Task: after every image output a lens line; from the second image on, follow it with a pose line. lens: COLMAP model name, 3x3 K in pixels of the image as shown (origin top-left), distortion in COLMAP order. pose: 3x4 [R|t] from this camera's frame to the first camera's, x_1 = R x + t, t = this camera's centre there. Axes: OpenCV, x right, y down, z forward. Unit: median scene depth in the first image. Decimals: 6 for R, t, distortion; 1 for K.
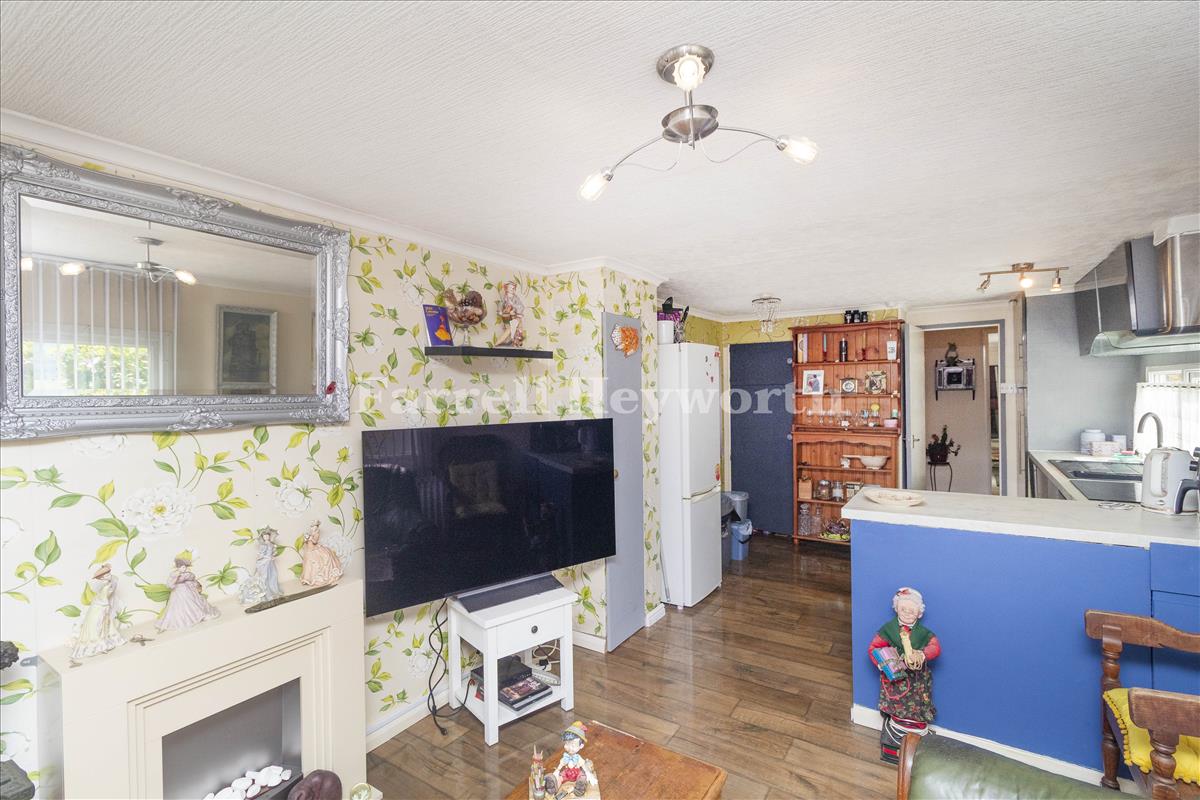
lens RADIAL K [[569.0, 0, 600.0], [0, 569.0, 400.0], [0, 0, 1]] dist [-0.000245, 0.000712]
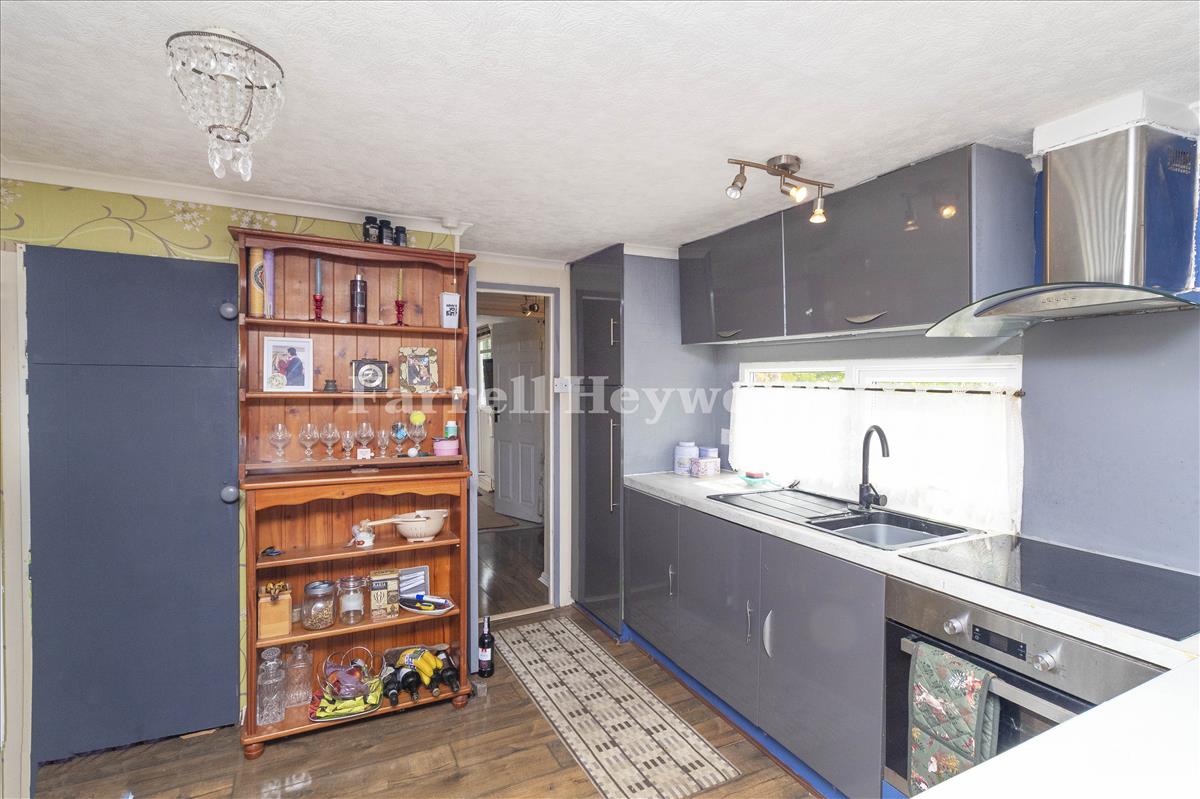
lens RADIAL K [[569.0, 0, 600.0], [0, 569.0, 399.5], [0, 0, 1]] dist [-0.000245, 0.000712]
pose [[0.512456, -0.005840, 0.858693, 0.124285], [-0.005814, 0.999930, 0.010270, -0.010185], [-0.858694, -0.010256, 0.512387, 0.589041]]
